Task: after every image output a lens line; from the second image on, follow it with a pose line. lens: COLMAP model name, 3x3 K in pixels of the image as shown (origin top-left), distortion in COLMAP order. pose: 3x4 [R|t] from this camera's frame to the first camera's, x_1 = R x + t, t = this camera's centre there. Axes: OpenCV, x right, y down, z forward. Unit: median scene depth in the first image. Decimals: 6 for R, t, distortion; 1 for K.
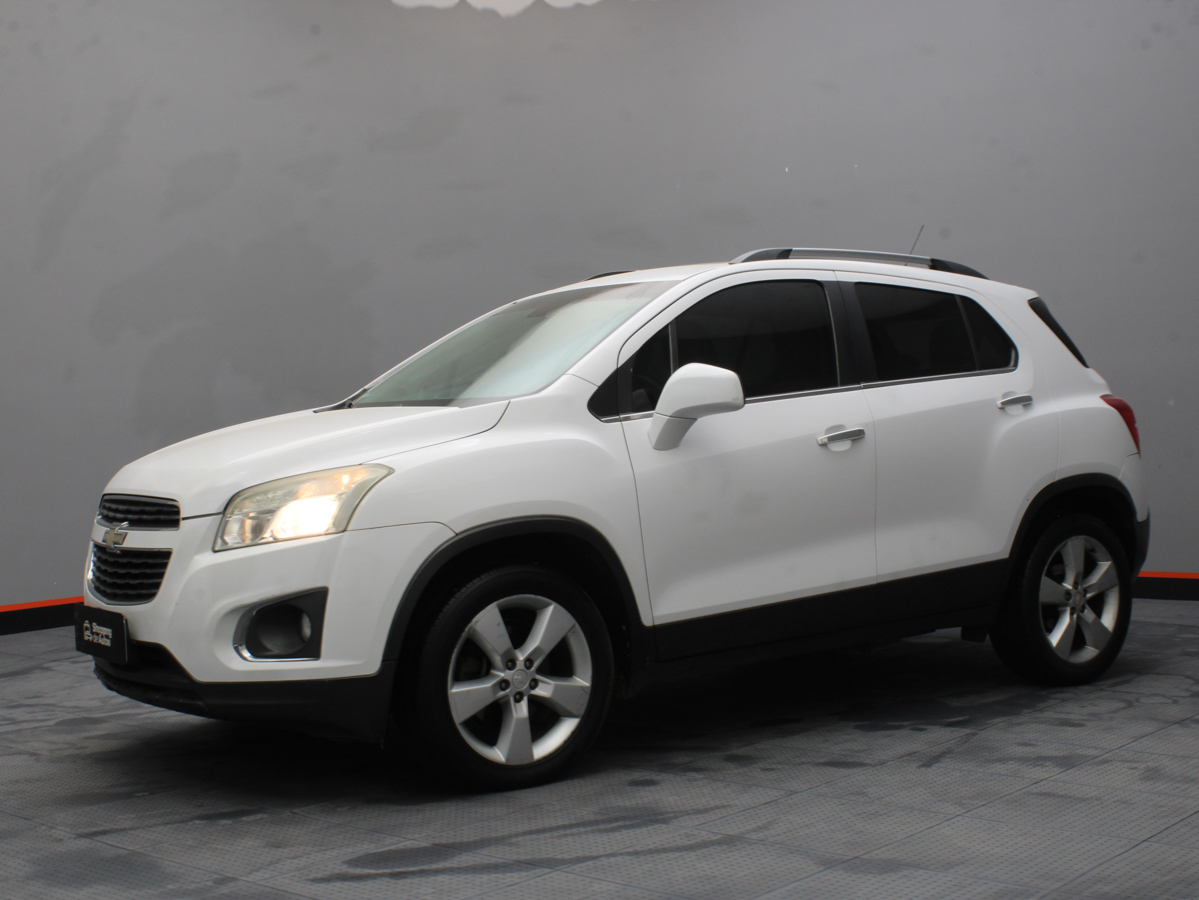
lens RADIAL K [[1611.6, 0, 599.5], [0, 1611.6, 450.0], [0, 0, 1]] dist [-0.096962, -0.044349]
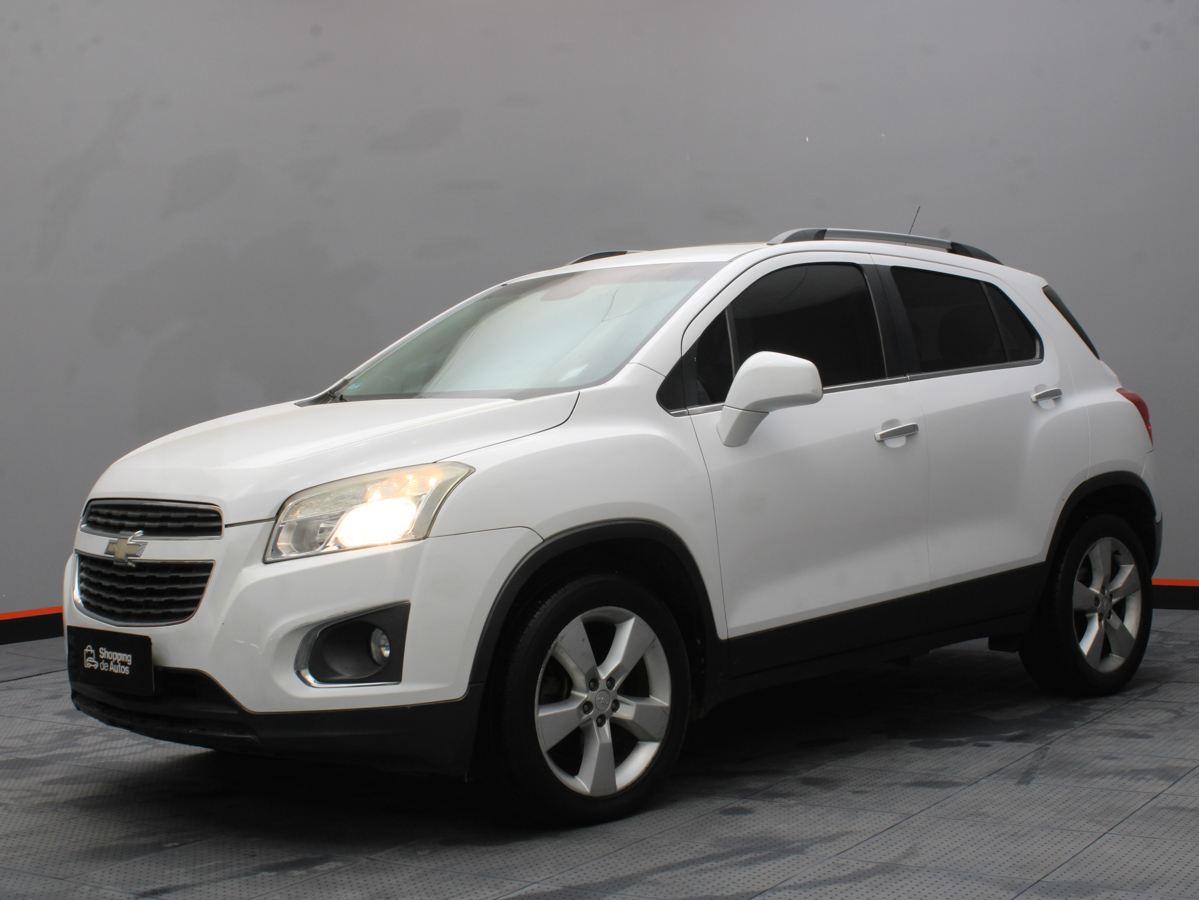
lens RADIAL K [[1763.4, 0, 599.5], [0, 1763.4, 450.0], [0, 0, 1]] dist [-0.082153, -0.006599]
pose [[0.989178, -0.002420, 0.146702, -0.188314], [0.002668, 0.999995, -0.001493, 0.003462], [-0.146698, 0.001869, 0.989180, 0.023145]]
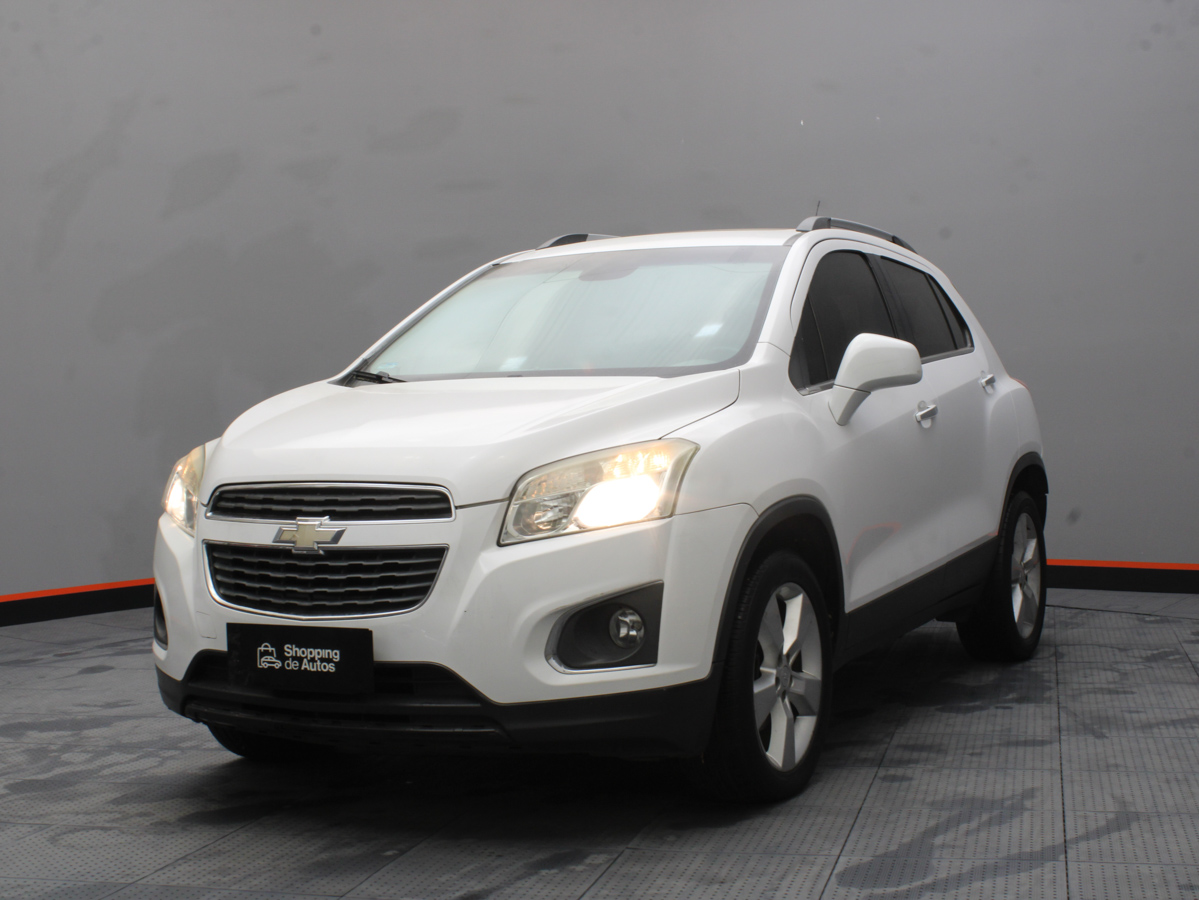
lens RADIAL K [[1751.6, 0, 599.5], [0, 1751.6, 450.0], [0, 0, 1]] dist [-0.086470, 0.009765]
pose [[0.892826, -0.008265, 0.450326, -0.564006], [0.009359, 0.999956, -0.000202, 0.013701], [-0.450305, 0.004395, 0.892864, 0.159763]]
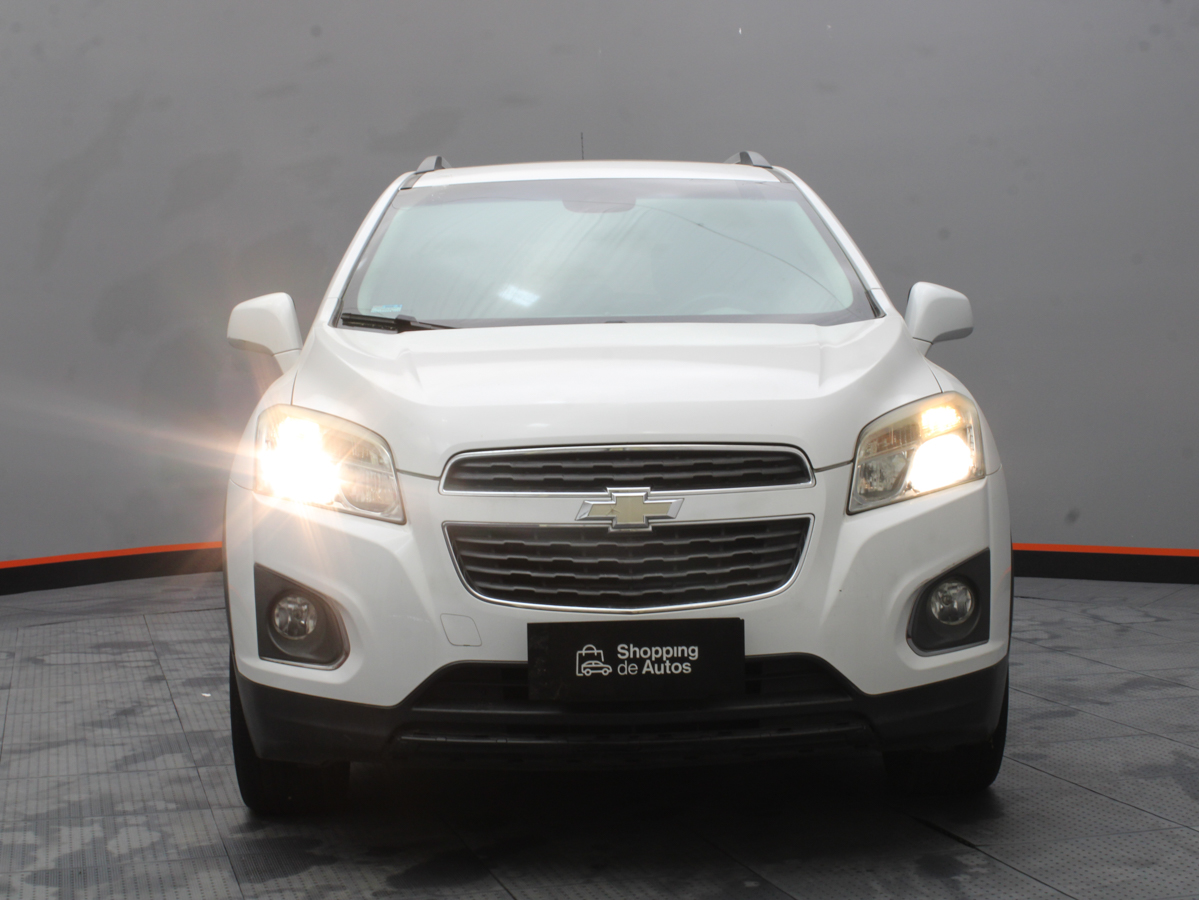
lens RADIAL K [[2014.0, 0, 599.5], [0, 2014.0, 450.0], [0, 0, 1]] dist [0.007125, -0.039513]
pose [[0.561335, -0.023055, 0.827267, -0.983838], [0.017453, 0.999719, 0.016018, 0.017074], [-0.827405, 0.005447, 0.561580, 0.549931]]
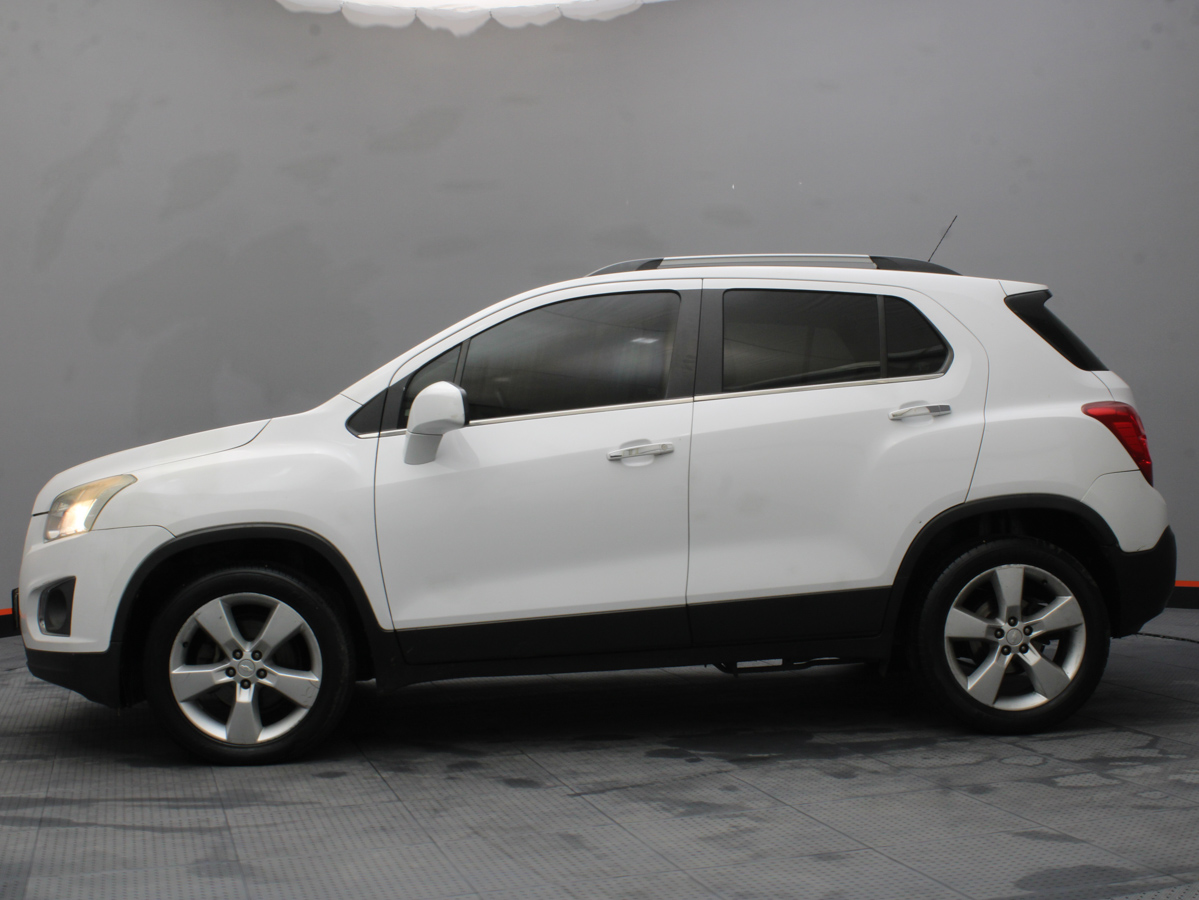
lens RADIAL K [[1510.7, 0, 599.5], [0, 1510.7, 450.0], [0, 0, 1]] dist [-0.074926, -0.061912]
pose [[0.850904, 0.011157, -0.525203, 0.682047], [-0.005424, 0.999908, 0.012455, -0.023020], [0.525294, -0.007749, 0.850886, 0.230856]]
